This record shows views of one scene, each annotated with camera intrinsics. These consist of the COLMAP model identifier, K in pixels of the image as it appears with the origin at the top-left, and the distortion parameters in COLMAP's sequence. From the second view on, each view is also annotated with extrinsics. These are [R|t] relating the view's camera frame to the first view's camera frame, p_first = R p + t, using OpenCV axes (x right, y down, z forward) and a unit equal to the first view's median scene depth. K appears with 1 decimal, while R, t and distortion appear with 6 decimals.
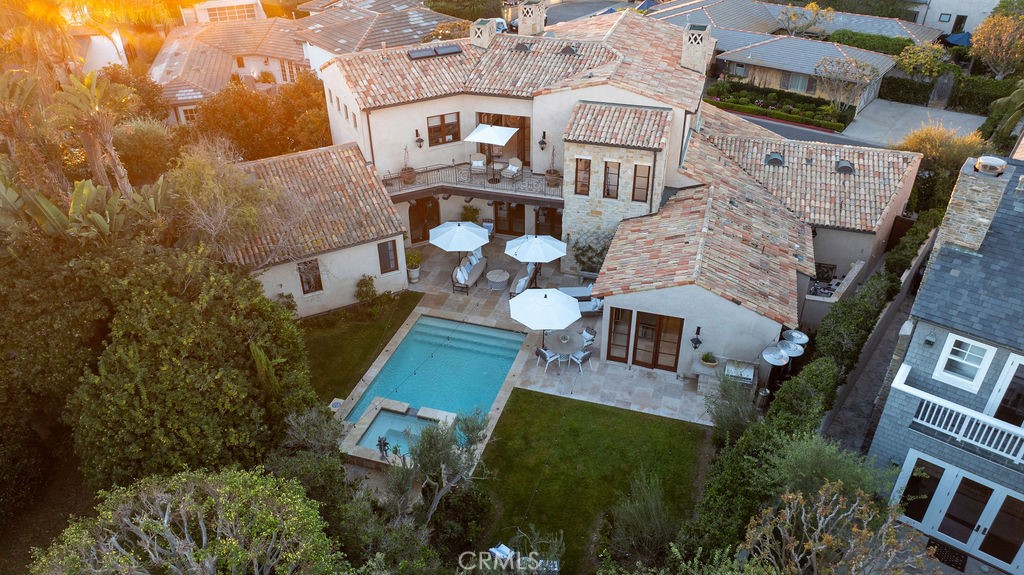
lens RADIAL K [[714.7, 0, 516.2], [0, 714.7, 287.7], [0, 0, 1]] dist [-0.043132, 0.044912]
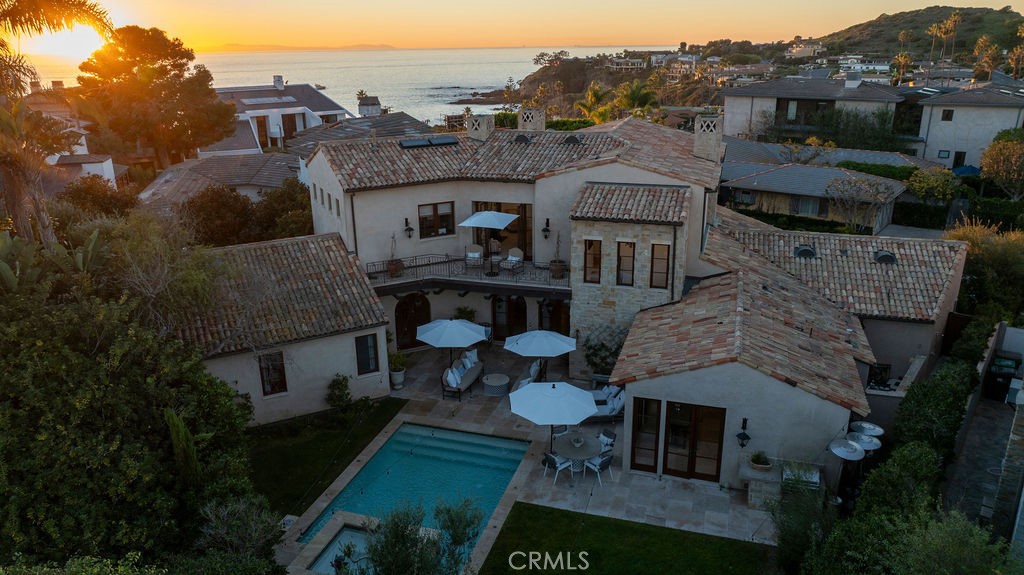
lens RADIAL K [[714.7, 0, 516.2], [0, 714.7, 287.7], [0, 0, 1]] dist [-0.043132, 0.044912]
pose [[0.999988, -0.004811, 0.000972, -0.001920], [0.004902, 0.968825, -0.247697, 0.092243], [0.000250, 0.247699, 0.968837, 0.155392]]
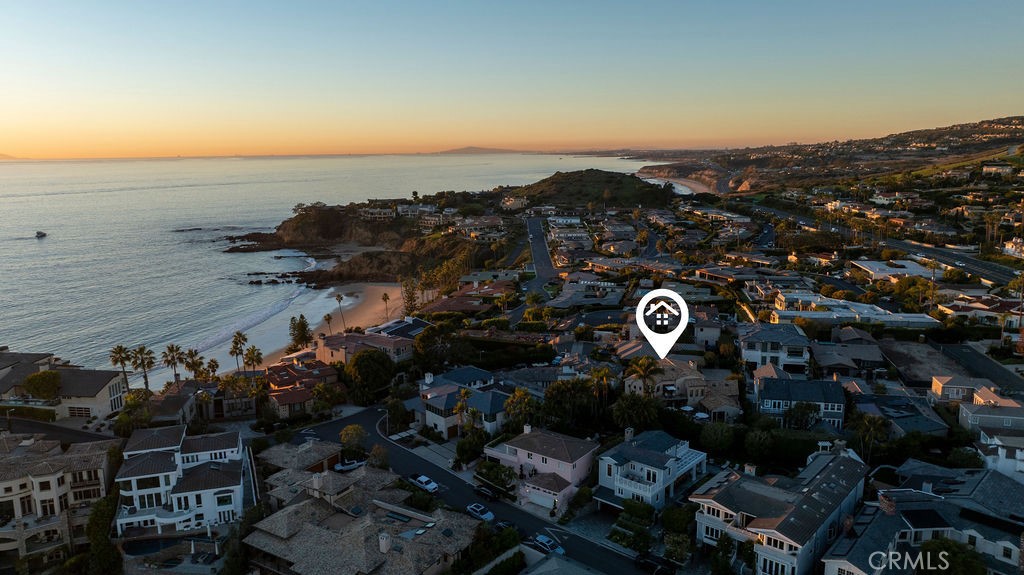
lens RADIAL K [[714.7, 0, 516.2], [0, 714.7, 287.7], [0, 0, 1]] dist [-0.043132, 0.044912]
pose [[0.898670, -0.079025, 0.431448, -3.187686], [0.237950, 0.914151, -0.328190, 0.528838], [-0.368473, 0.397597, 0.840324, -3.138966]]
